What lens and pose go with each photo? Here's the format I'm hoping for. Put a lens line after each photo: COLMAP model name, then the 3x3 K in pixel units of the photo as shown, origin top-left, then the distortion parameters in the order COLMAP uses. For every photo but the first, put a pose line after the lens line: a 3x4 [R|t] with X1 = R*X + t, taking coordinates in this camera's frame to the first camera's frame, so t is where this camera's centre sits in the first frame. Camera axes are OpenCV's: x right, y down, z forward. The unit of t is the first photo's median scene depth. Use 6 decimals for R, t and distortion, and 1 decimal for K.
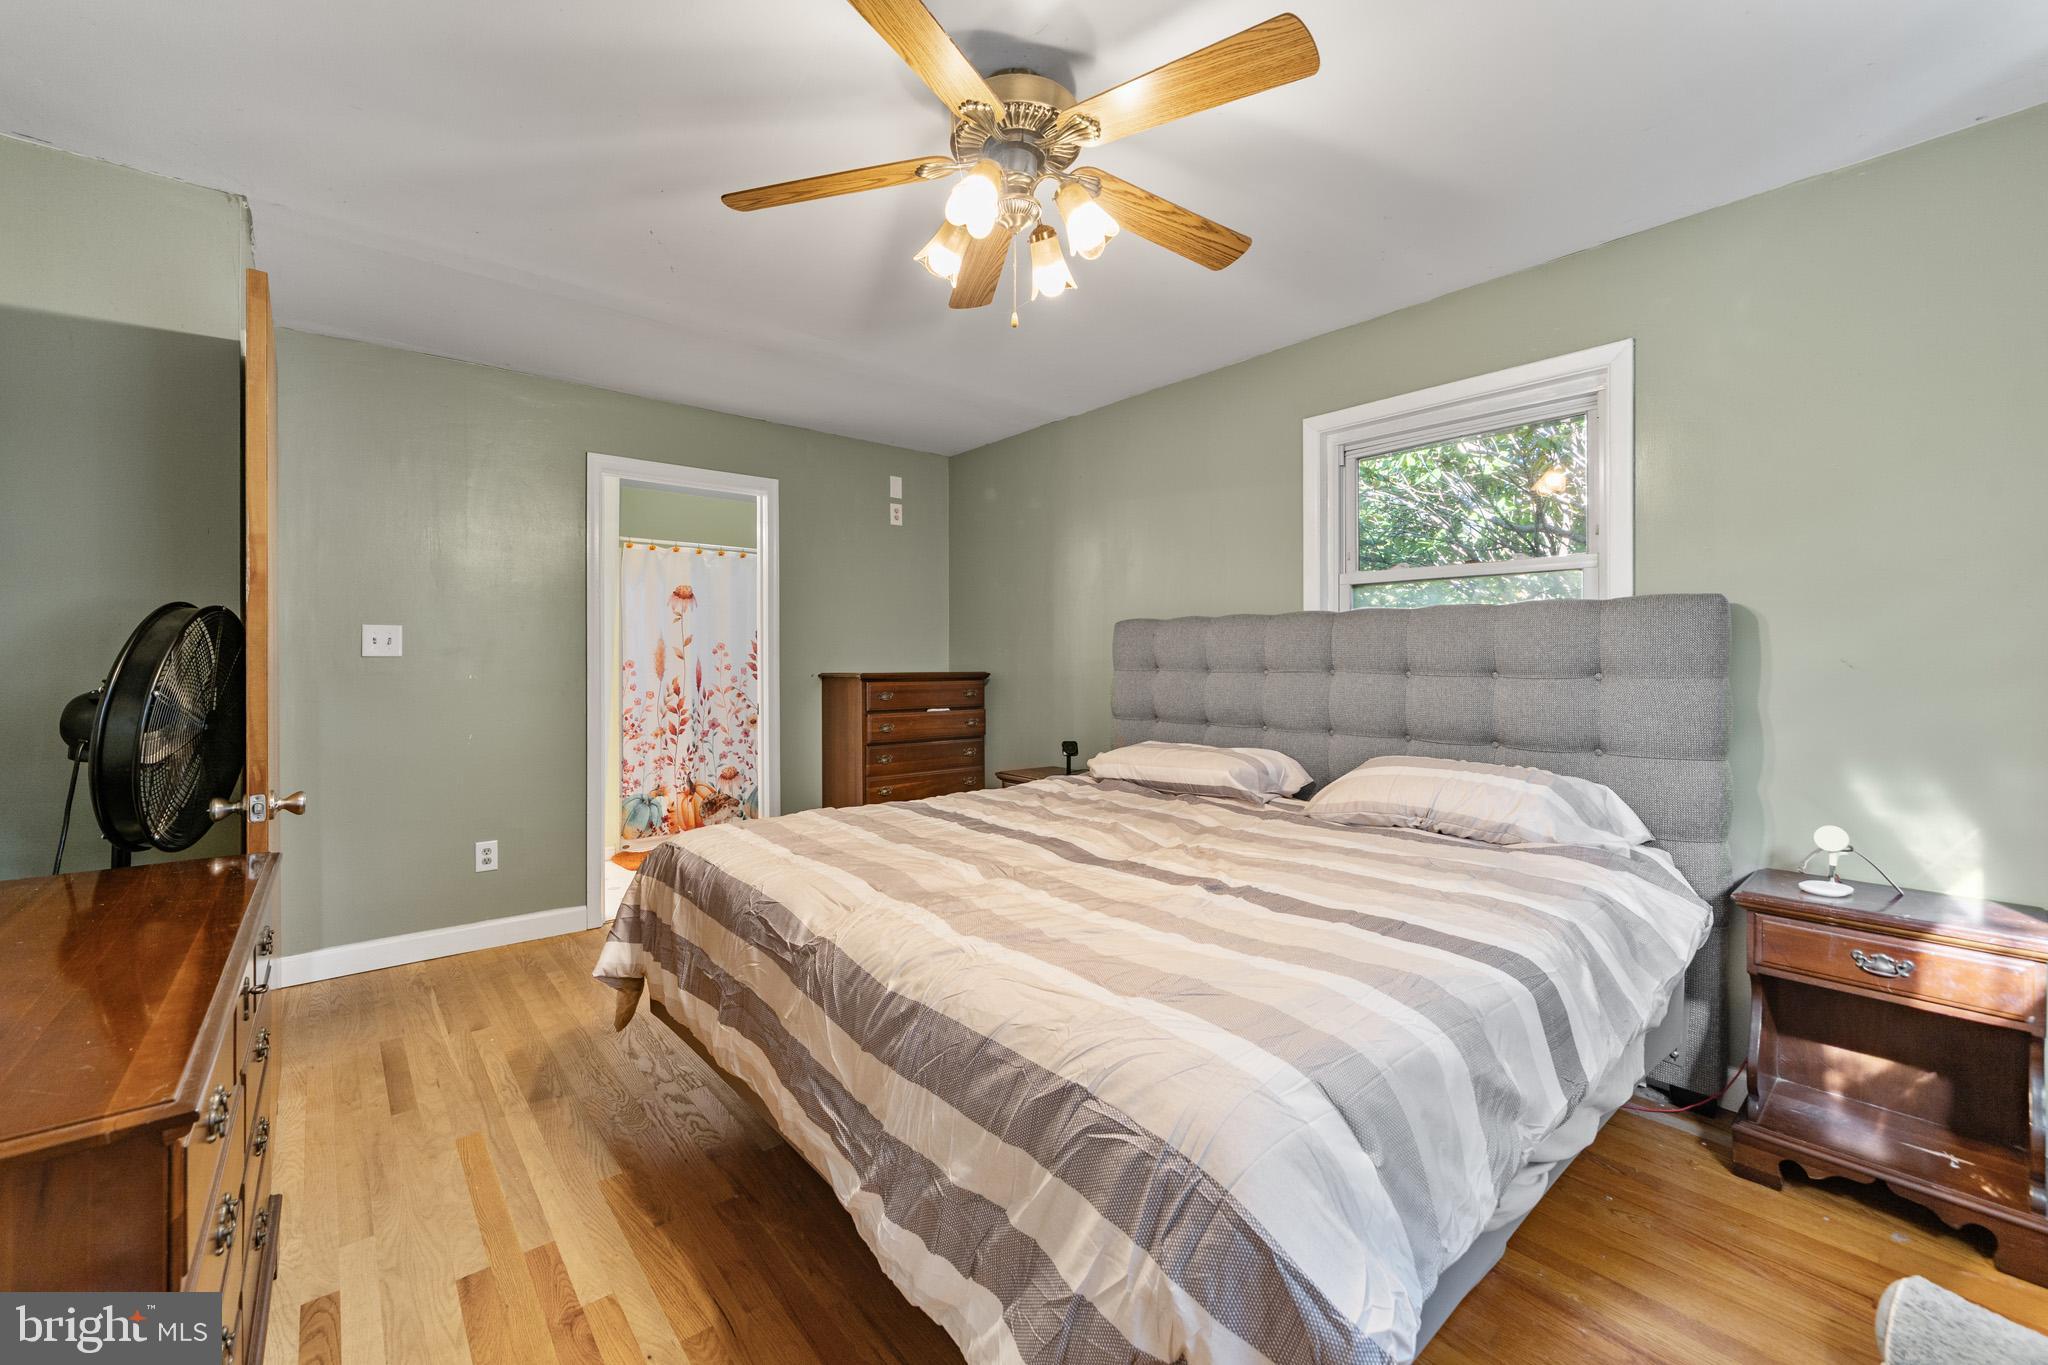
lens RADIAL K [[813.0, 0, 1014.1], [0, 813.0, 663.2], [0, 0, 1]] dist [0.001057, 0.000377]
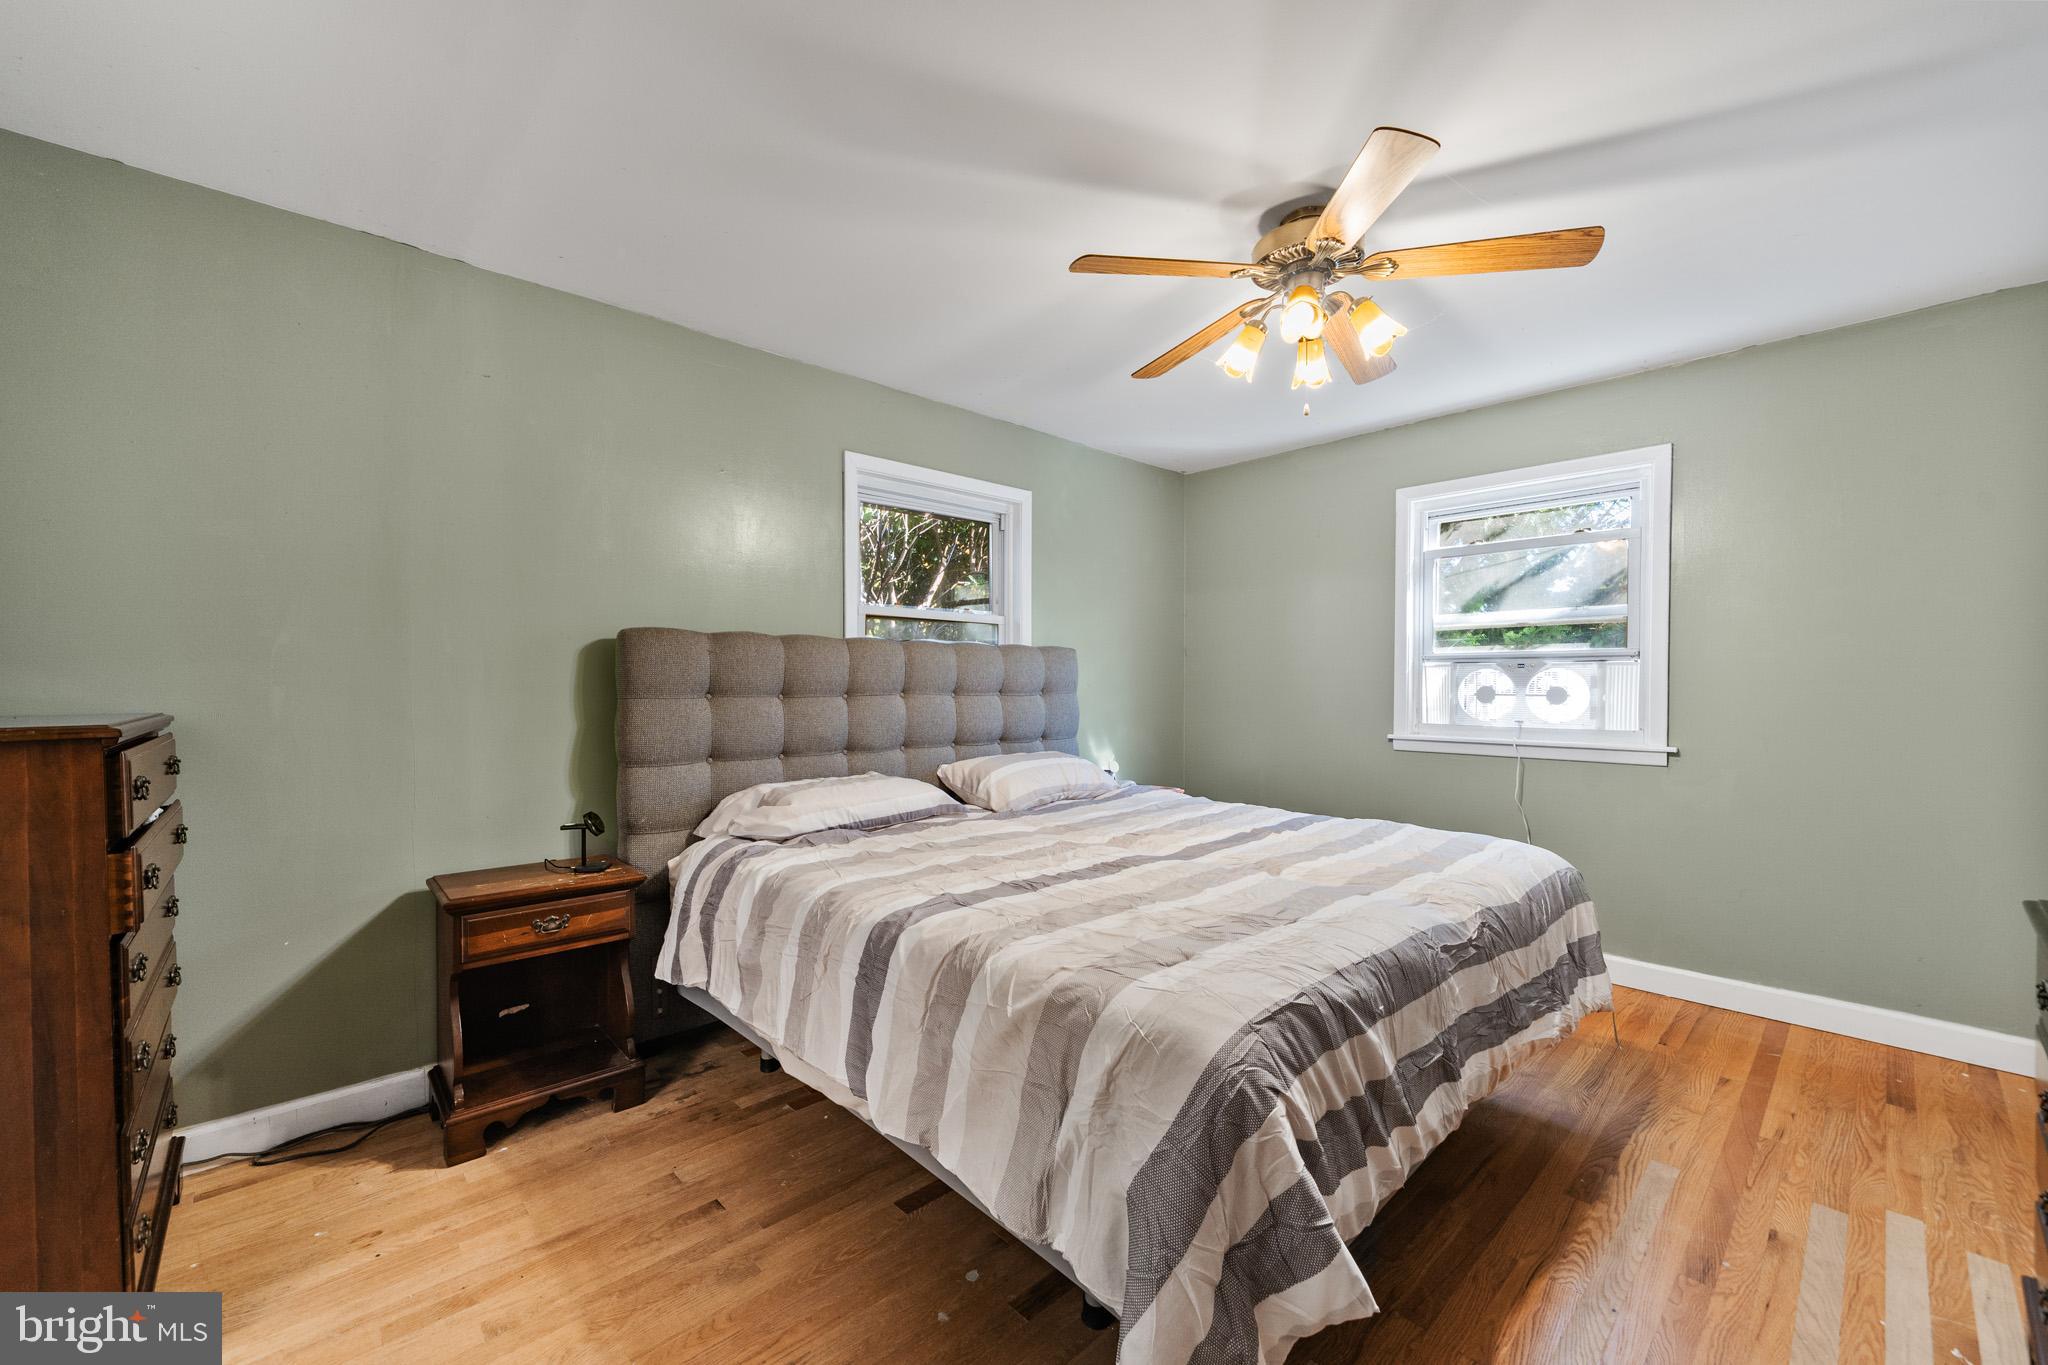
lens RADIAL K [[813.0, 0, 1029.3], [0, 813.0, 682.0], [0, 0, 1]] dist [0.001057, 0.000377]
pose [[-0.048346, 0.007675, 0.998801, -0.871124], [0.004211, 0.999963, -0.007480, 0.002699], [-0.998822, 0.003844, -0.048376, 1.054516]]
